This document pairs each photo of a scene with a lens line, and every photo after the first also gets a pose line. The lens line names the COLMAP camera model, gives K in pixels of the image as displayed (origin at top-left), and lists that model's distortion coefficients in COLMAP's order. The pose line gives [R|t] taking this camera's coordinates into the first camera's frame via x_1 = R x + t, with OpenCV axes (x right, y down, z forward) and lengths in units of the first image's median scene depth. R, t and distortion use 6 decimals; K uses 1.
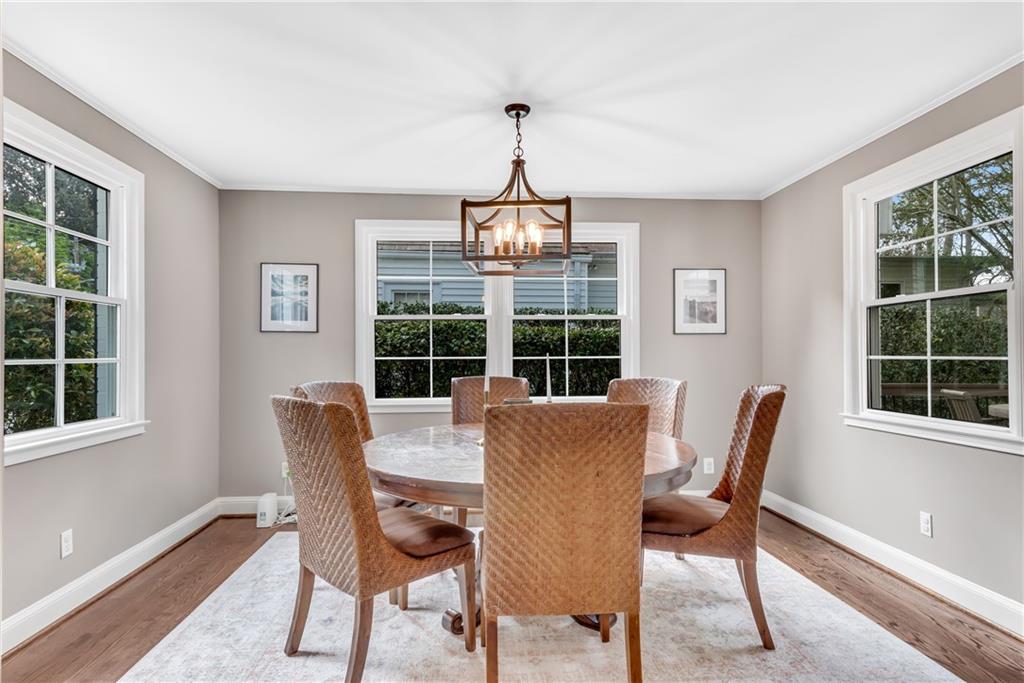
lens RADIAL K [[593.4, 0, 518.8], [0, 593.4, 353.0], [0, 0, 1]] dist [0.028275, 0.000120]
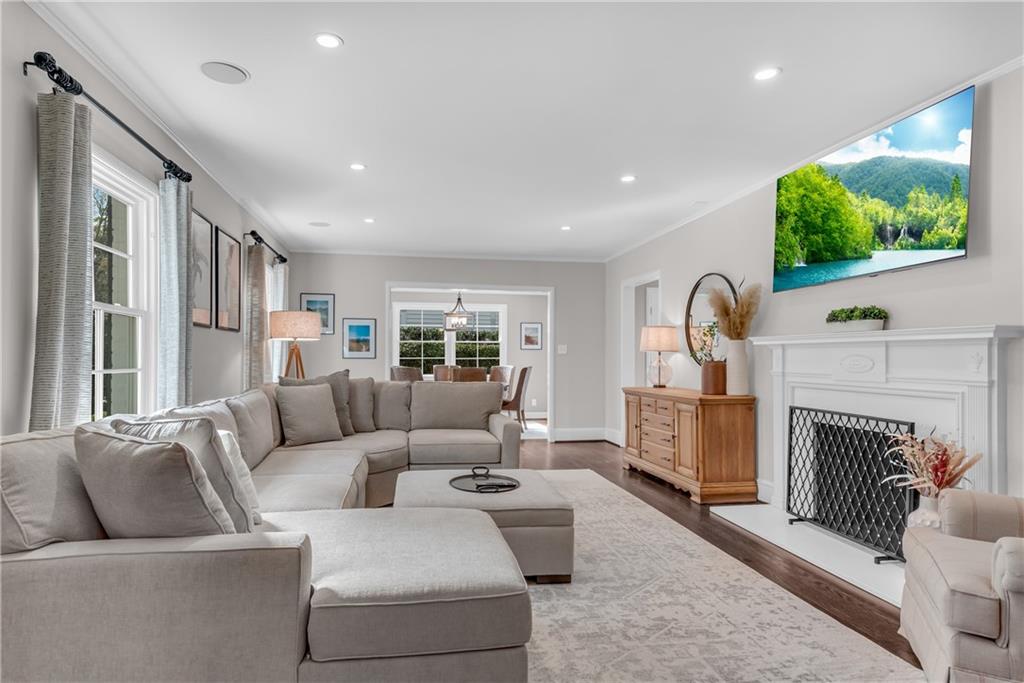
lens RADIAL K [[593.4, 0, 518.8], [0, 593.4, 353.0], [0, 0, 1]] dist [0.028275, 0.000120]
pose [[0.994089, 0.006299, 0.108390, -0.016711], [-0.006337, 0.999980, 0.000008, -0.015323], [-0.108387, -0.000695, 0.994108, -1.503459]]
